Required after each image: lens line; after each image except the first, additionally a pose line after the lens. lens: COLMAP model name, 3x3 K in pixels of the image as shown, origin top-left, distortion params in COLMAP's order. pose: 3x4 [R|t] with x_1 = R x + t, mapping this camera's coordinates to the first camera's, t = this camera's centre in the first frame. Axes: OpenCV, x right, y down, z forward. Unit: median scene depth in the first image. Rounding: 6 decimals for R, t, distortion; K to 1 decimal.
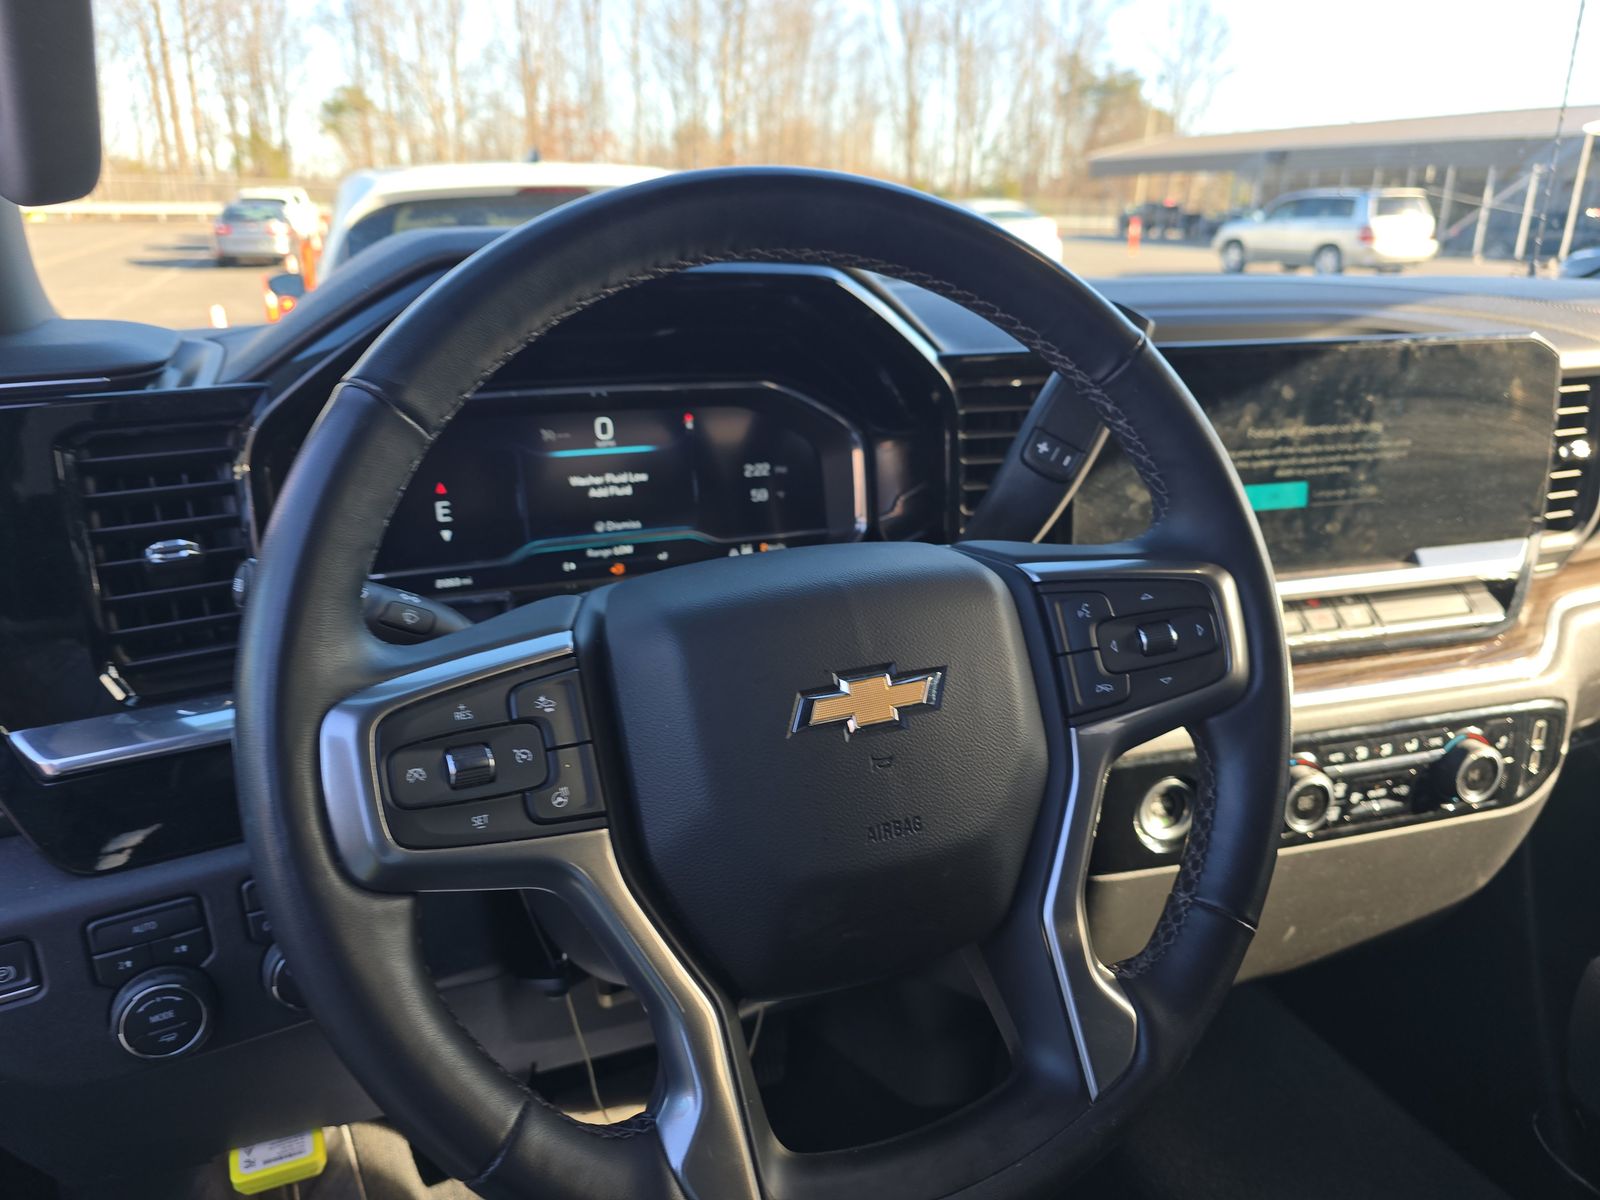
lens RADIAL K [[1098.3, 0, 795.0], [0, 1098.3, 605.5], [0, 0, 1]] dist [0.025009, -0.038164]
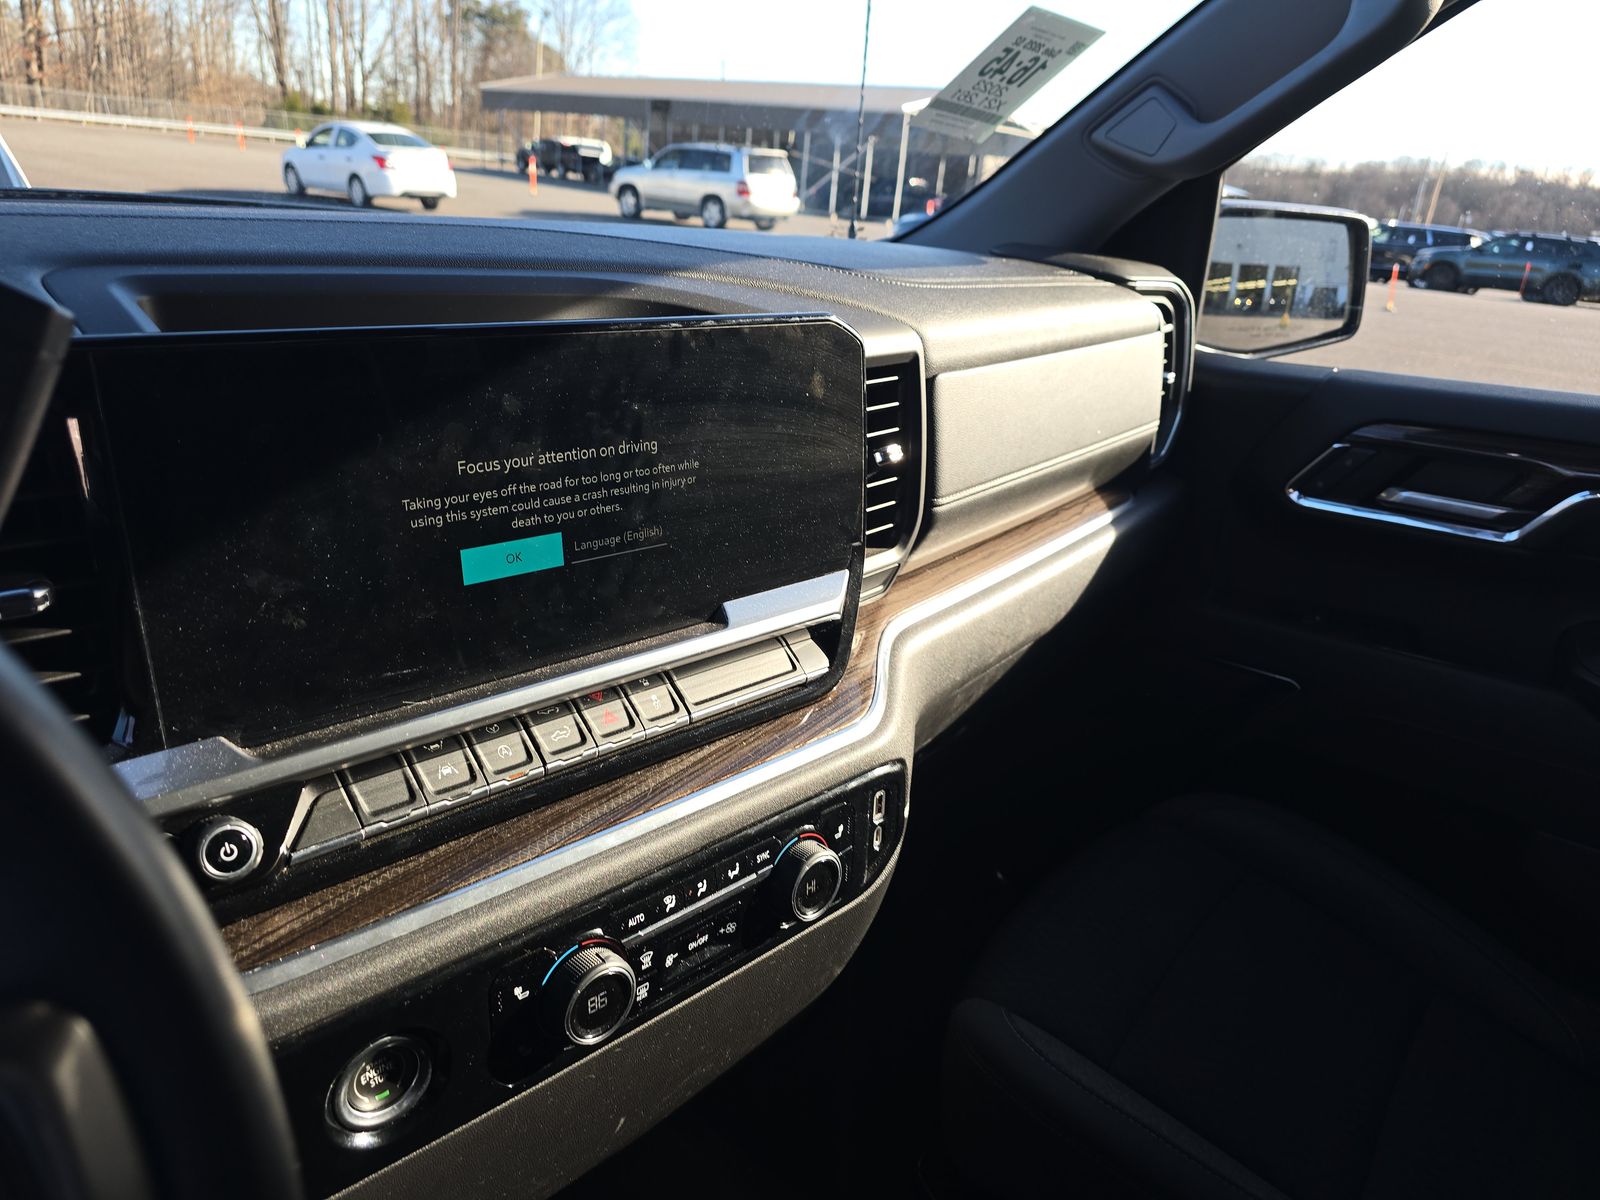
lens RADIAL K [[1078.1, 0, 800.0], [0, 1078.1, 600.0], [0, 0, 1]] dist [0.034736, -0.027008]
pose [[0.874796, -0.111387, 0.471513, 0.250093], [0.086574, 0.993488, 0.074074, -0.097910], [-0.476693, -0.023978, 0.878743, 0.309543]]
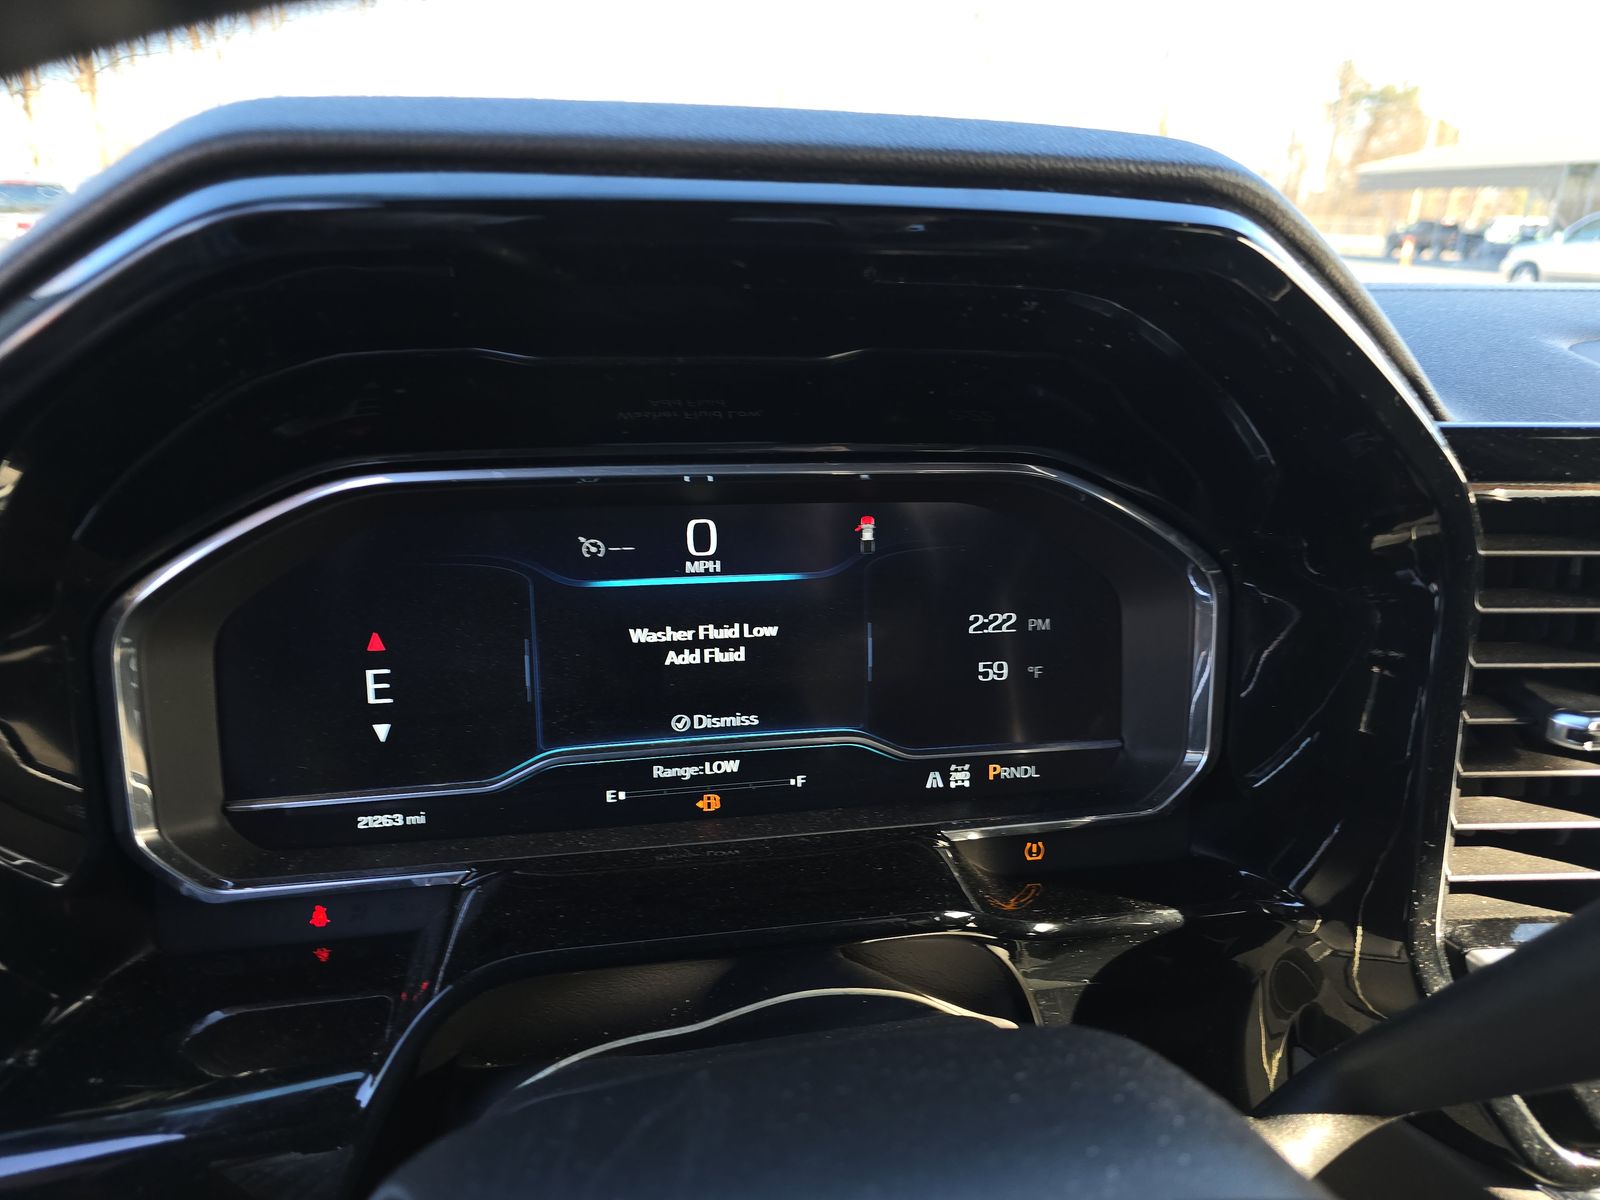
lens RADIAL K [[1098.3, 0, 795.0], [0, 1098.3, 605.5], [0, 0, 1]] dist [0.025009, -0.038164]
pose [[0.981168, 0.075984, -0.177586, -0.032842], [-0.077946, 0.996949, -0.004089, -0.117996], [0.176733, 0.017854, 0.984097, 0.453130]]
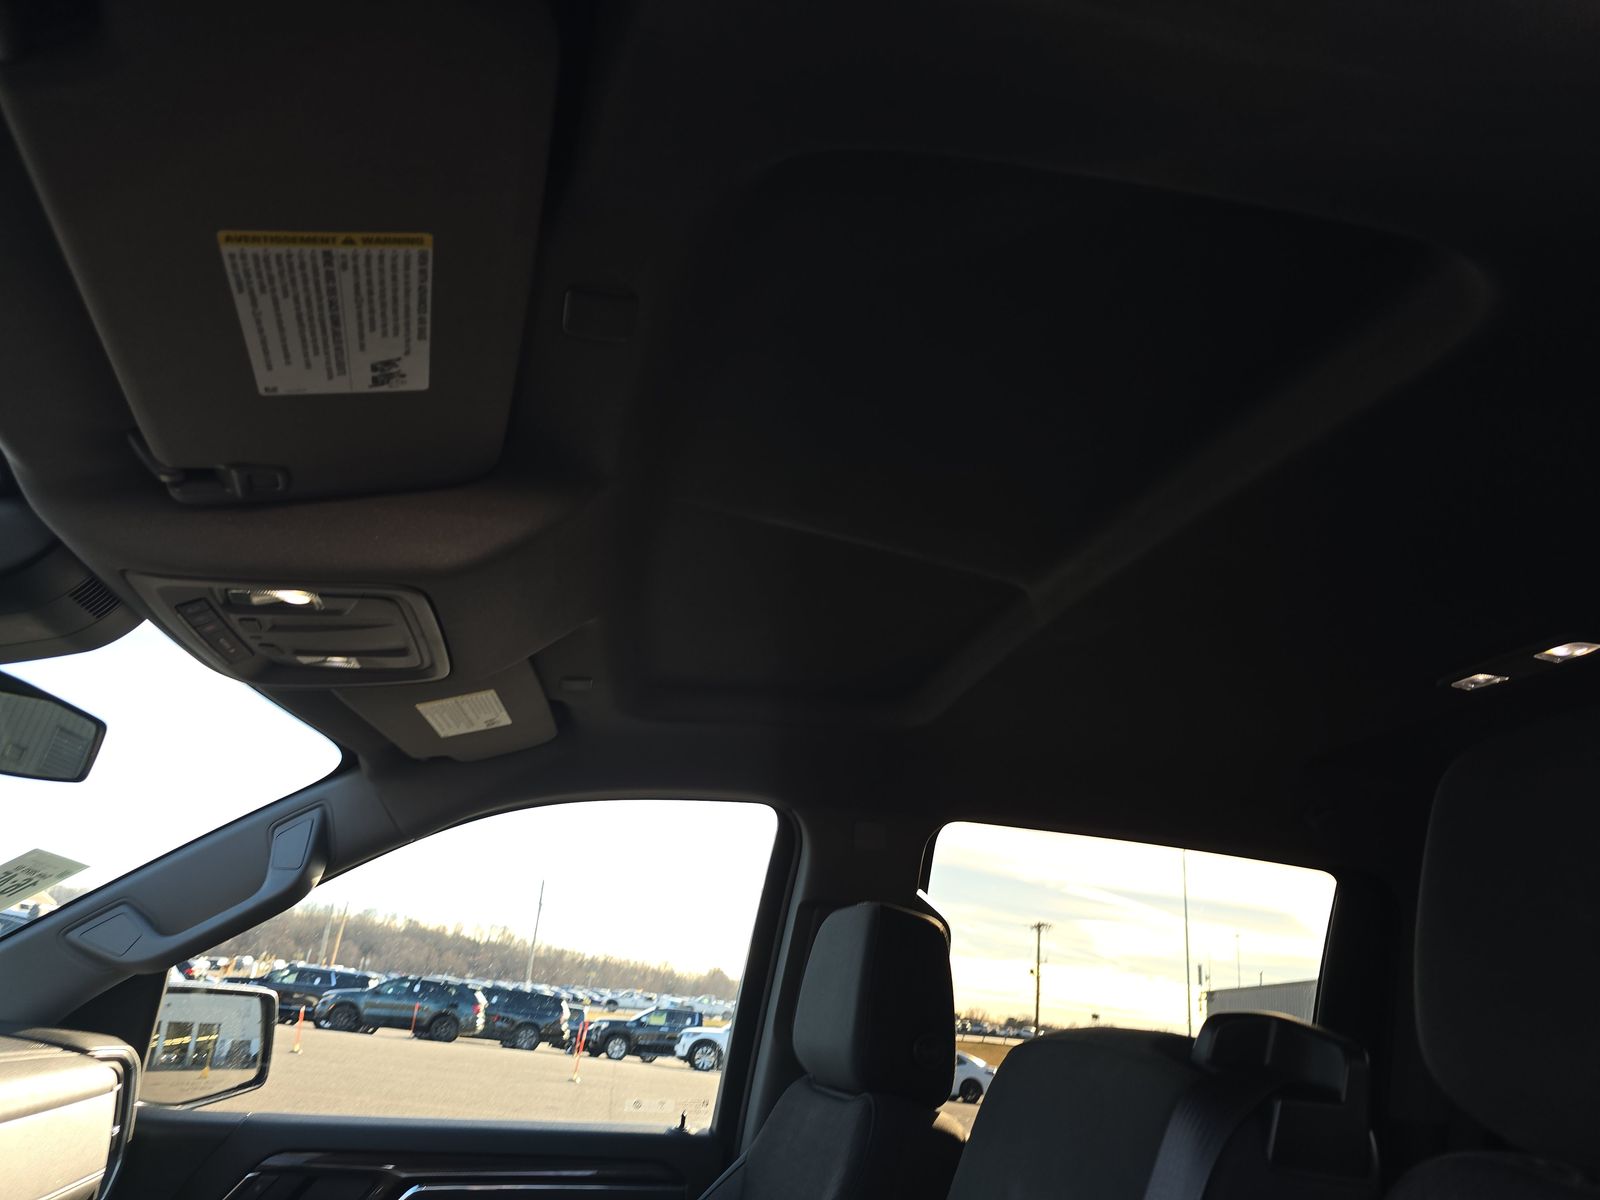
lens RADIAL K [[1078.1, 0, 800.0], [0, 1078.1, 600.0], [0, 0, 1]] dist [0.034736, -0.027008]
pose [[0.178638, 0.370916, 0.911323, -0.335434], [0.230236, 0.884748, -0.405231, -0.031978], [-0.956598, 0.282209, 0.072652, -0.083077]]
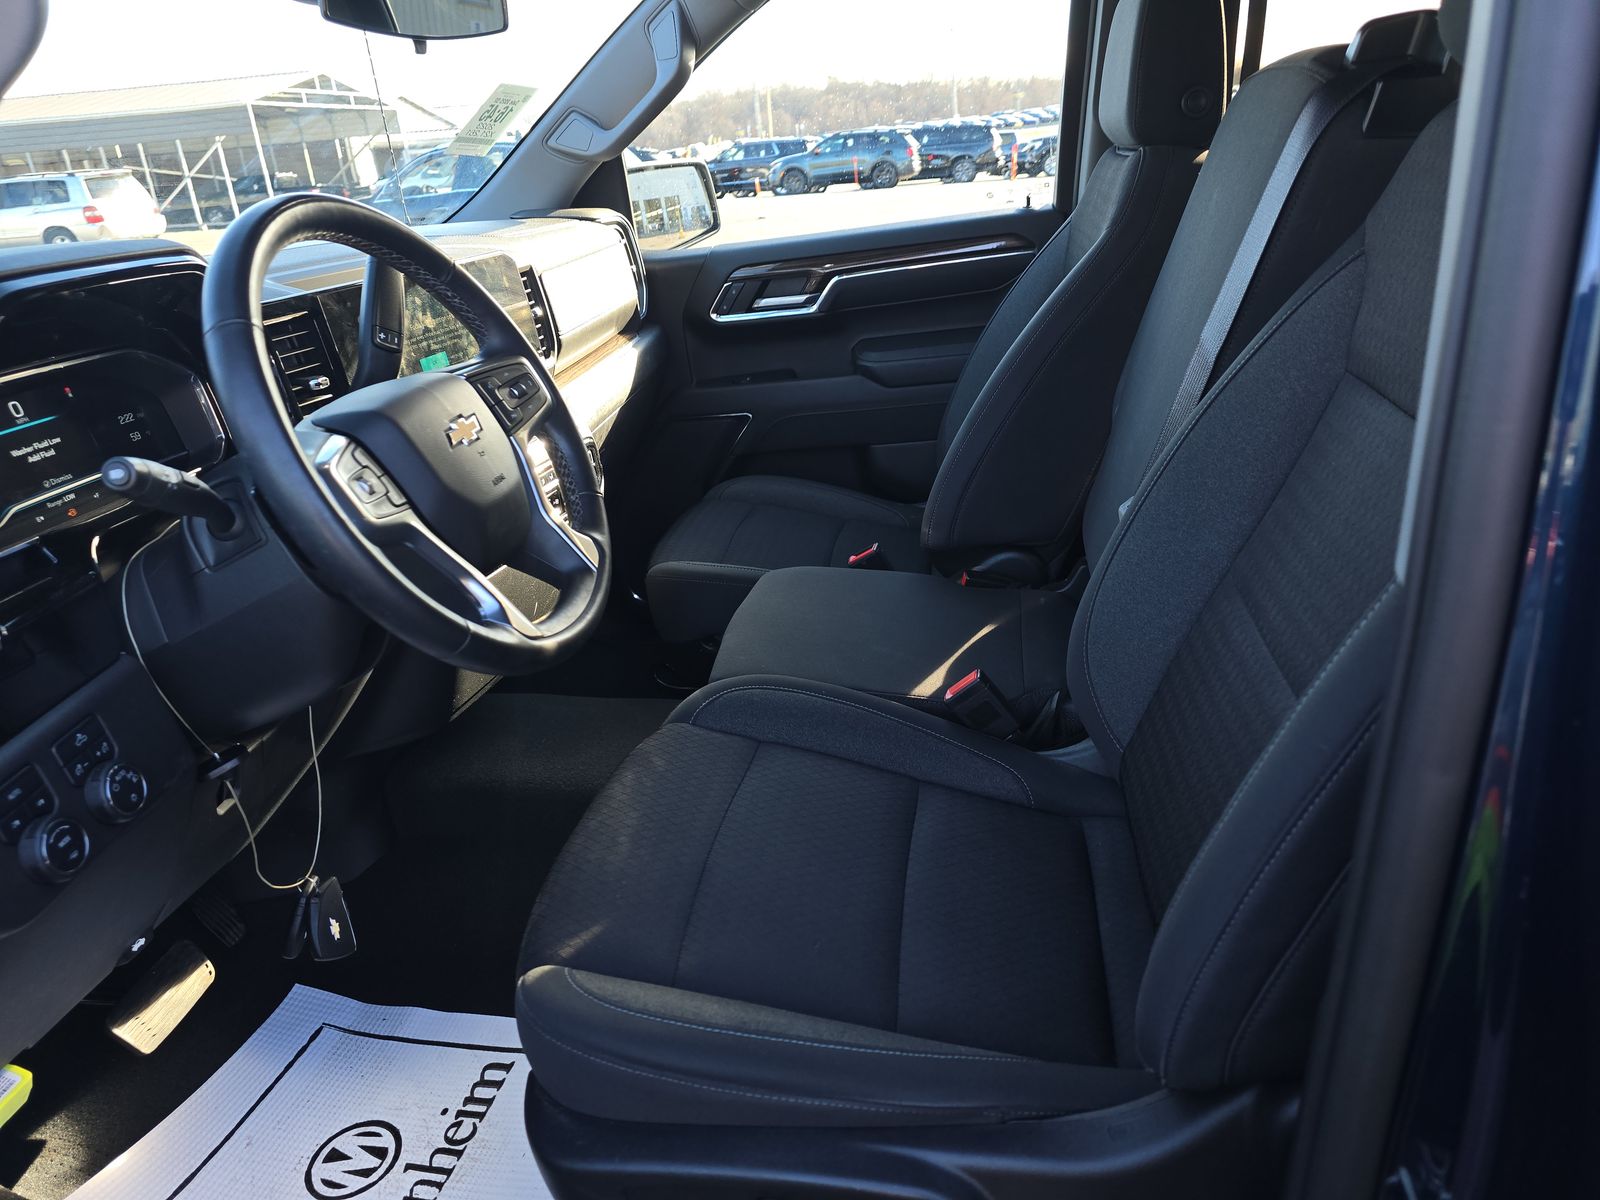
lens RADIAL K [[1078.1, 0, 800.0], [0, 1078.1, 600.0], [0, 0, 1]] dist [0.034736, -0.027008]
pose [[0.518181, -0.373605, 0.769356, -0.686791], [0.358043, 0.911687, 0.201571, 0.101169], [-0.776720, 0.171013, 0.606186, -0.393825]]
